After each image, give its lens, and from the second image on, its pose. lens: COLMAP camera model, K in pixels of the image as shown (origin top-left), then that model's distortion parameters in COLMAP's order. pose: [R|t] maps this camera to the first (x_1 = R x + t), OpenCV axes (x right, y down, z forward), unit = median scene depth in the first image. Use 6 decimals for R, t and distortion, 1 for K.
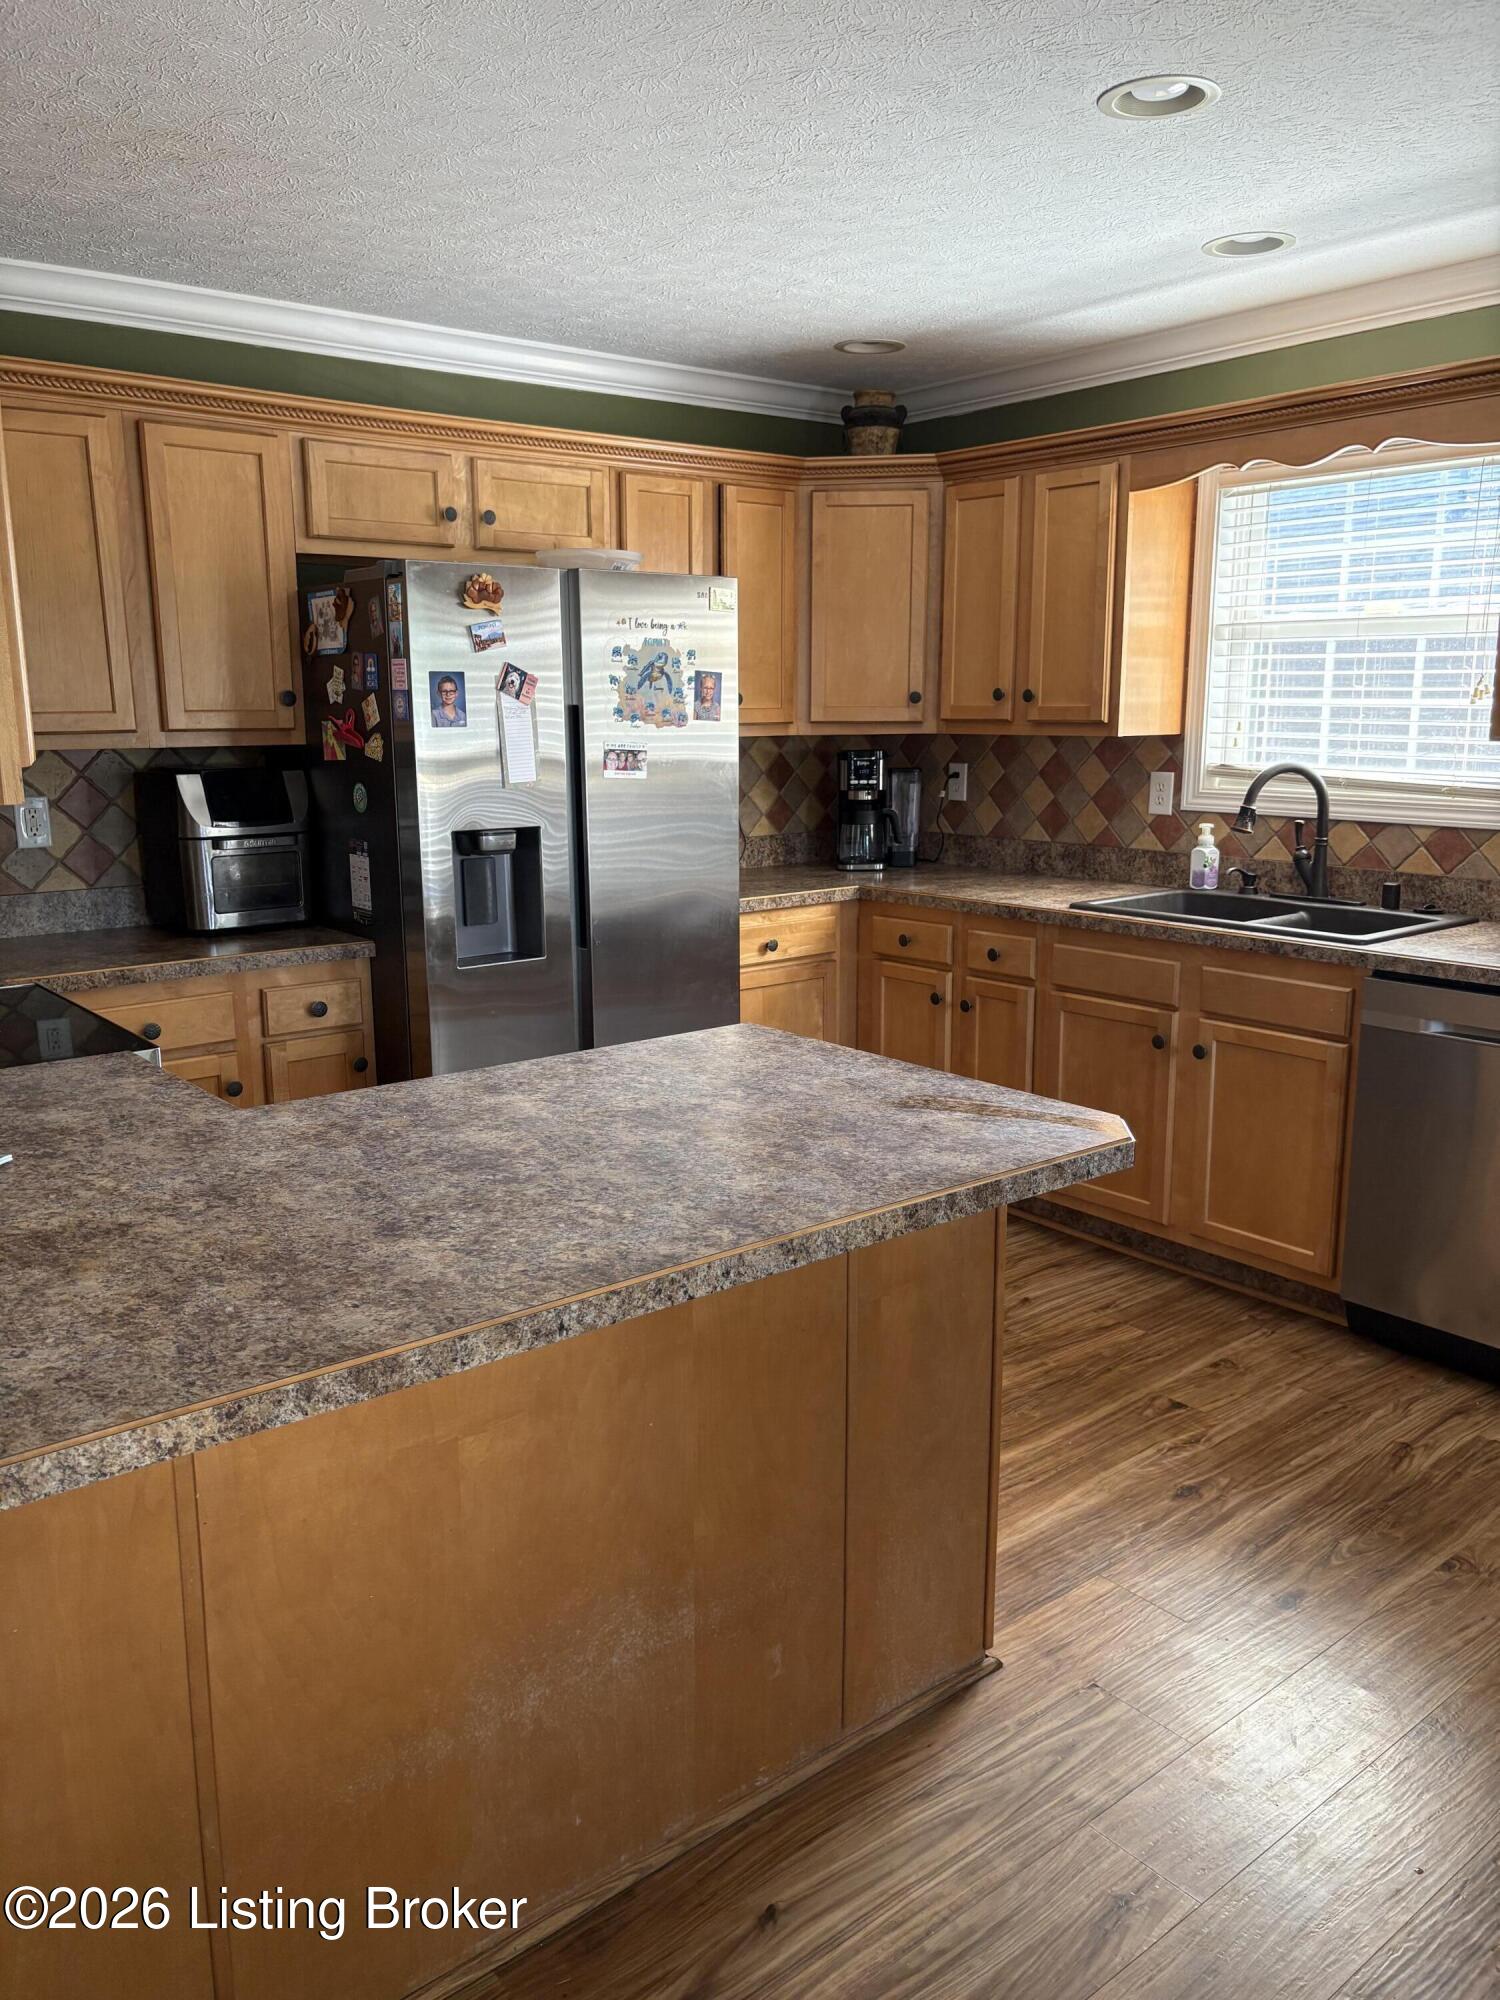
lens RADIAL K [[1508.4, 0, 764.5], [0, 1508.4, 1010.1], [0, 0, 1]] dist [0.026501, -0.035501]
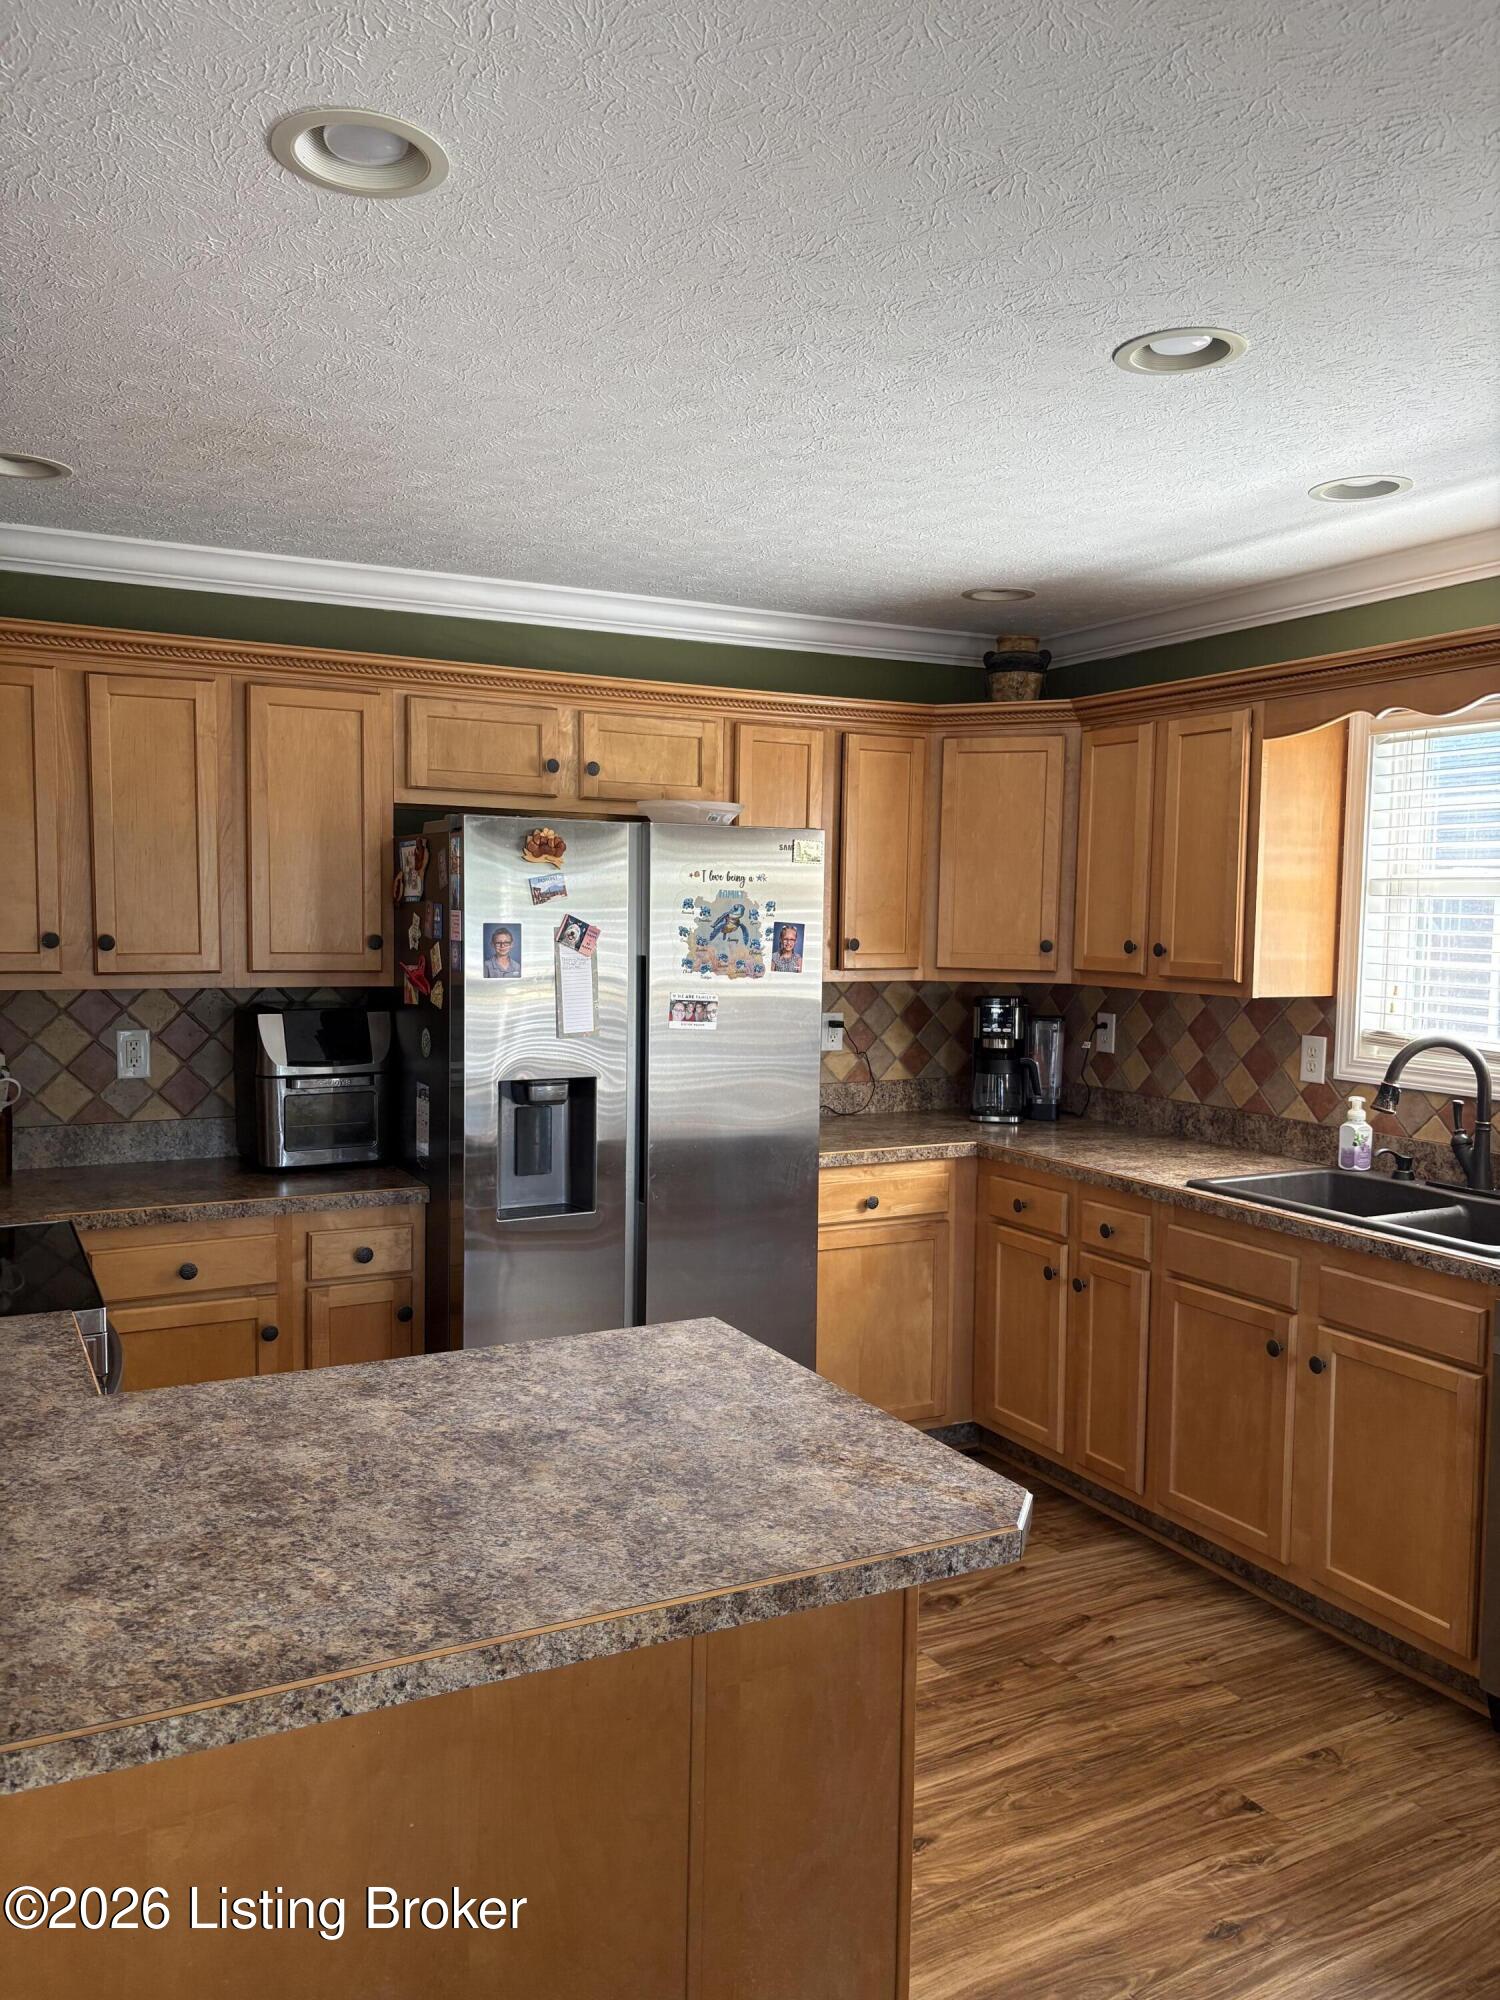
lens RADIAL K [[1508.4, 0, 759.0], [0, 1508.4, 1013.5], [0, 0, 1]] dist [0.026501, -0.035501]
pose [[0.980328, 0.032140, -0.194741, 0.136714], [-0.057909, 0.990067, -0.128115, -0.042723], [0.188689, 0.136872, 0.972452, 0.066267]]
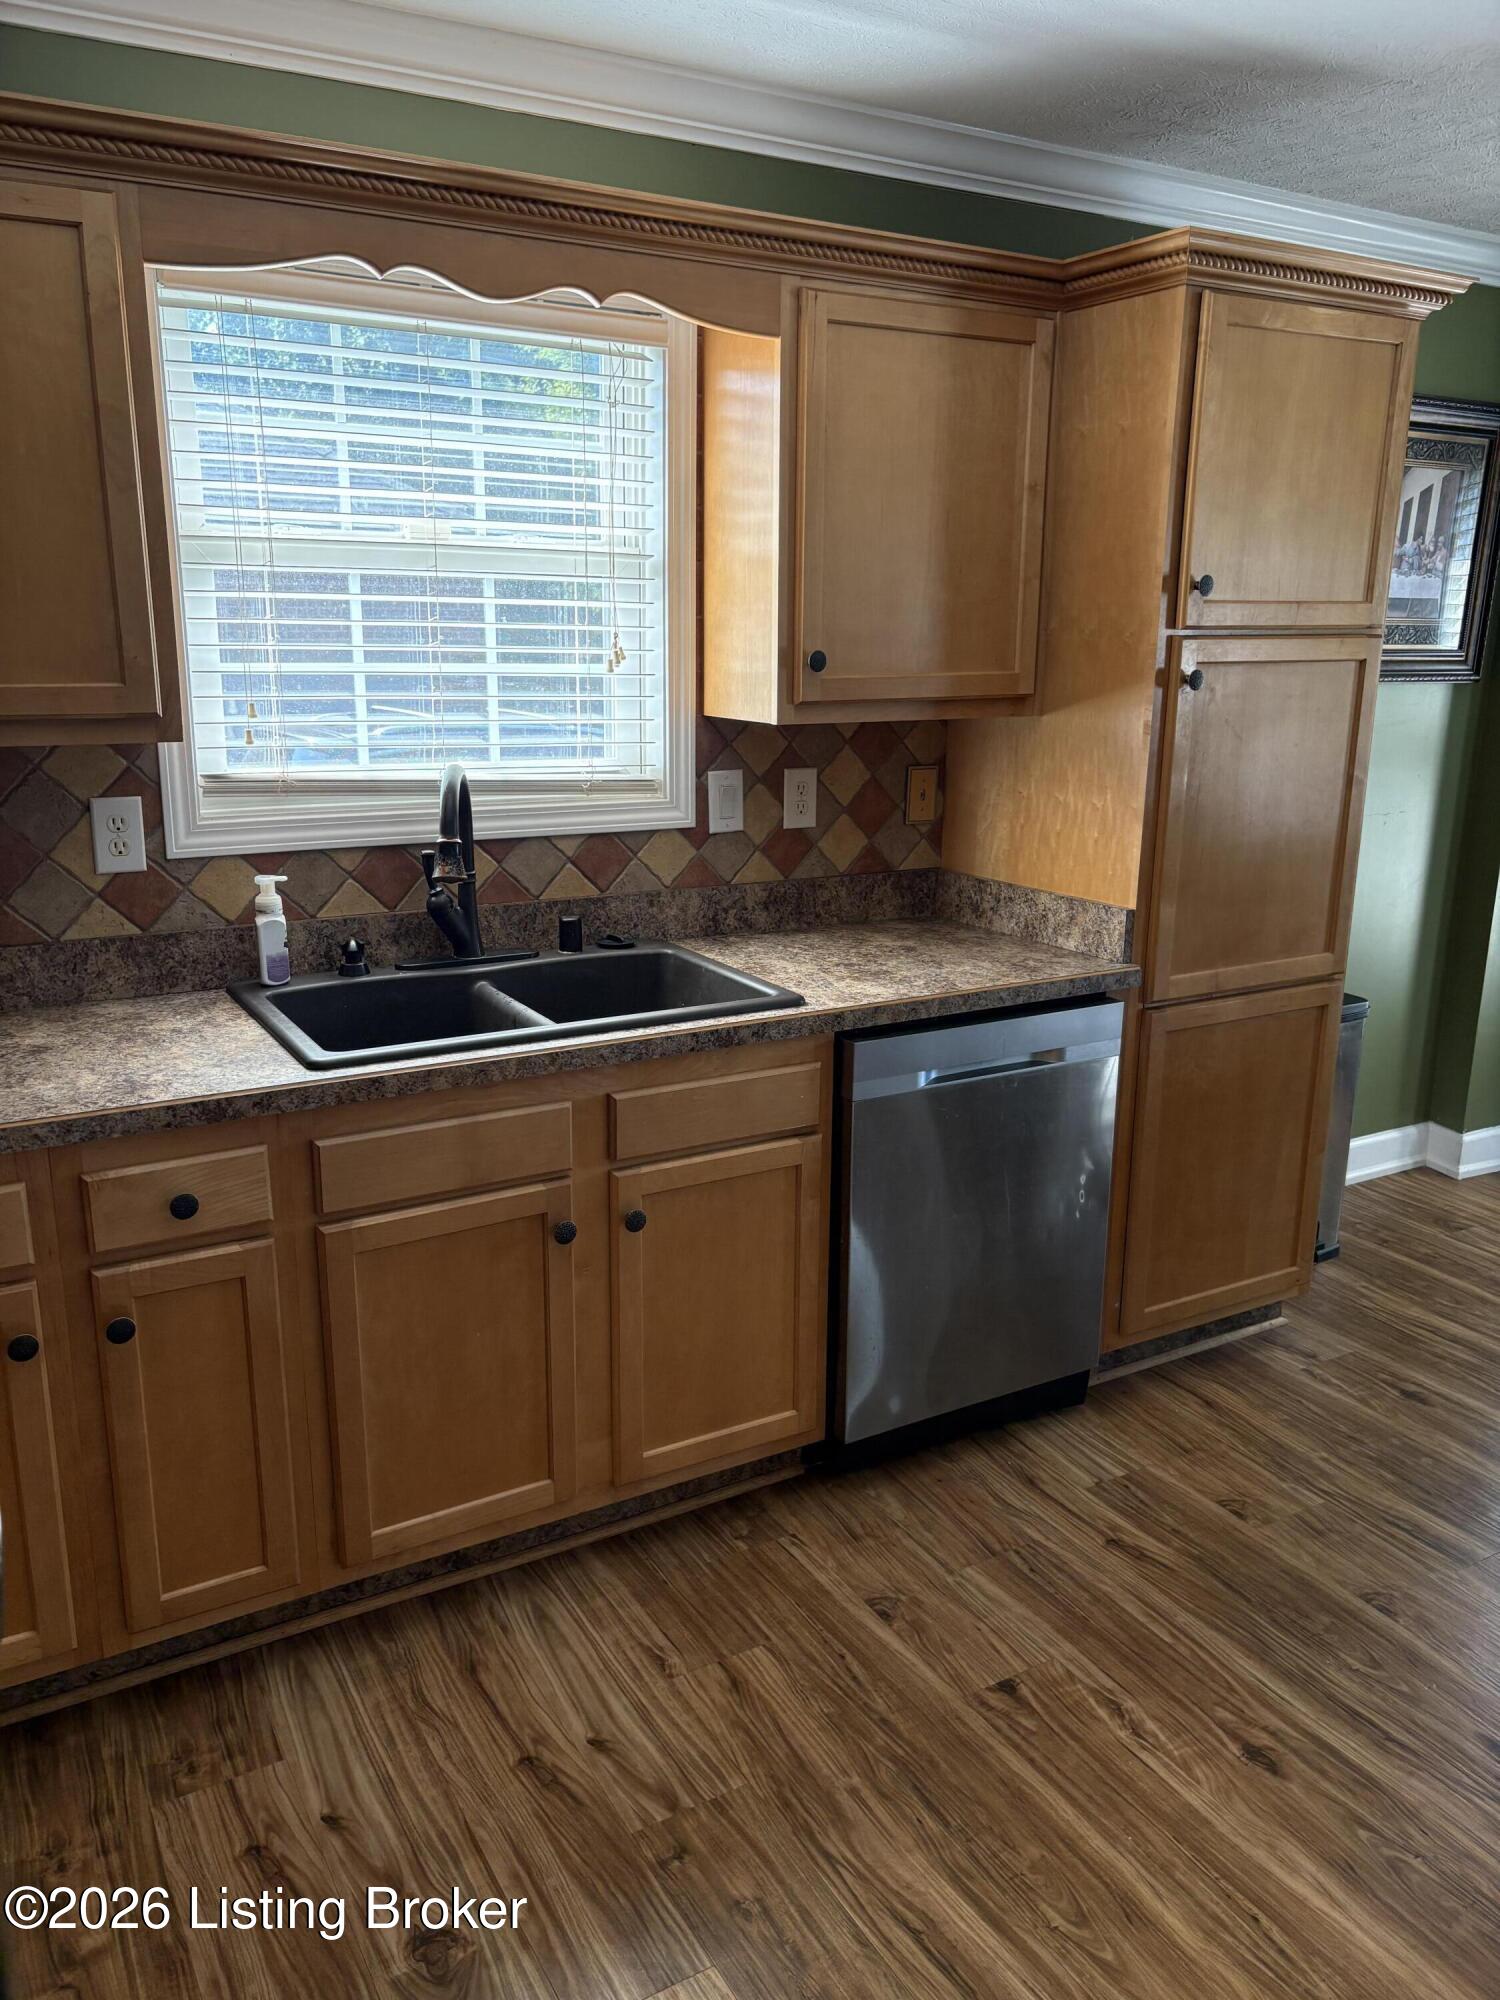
lens RADIAL K [[1508.4, 0, 734.2], [0, 1508.4, 1019.6], [0, 0, 1]] dist [0.026501, -0.035501]
pose [[0.164053, -0.246206, 0.955233, -0.304272], [0.187091, 0.958542, 0.214928, -0.188047], [-0.968547, 0.143456, 0.203315, 0.817247]]
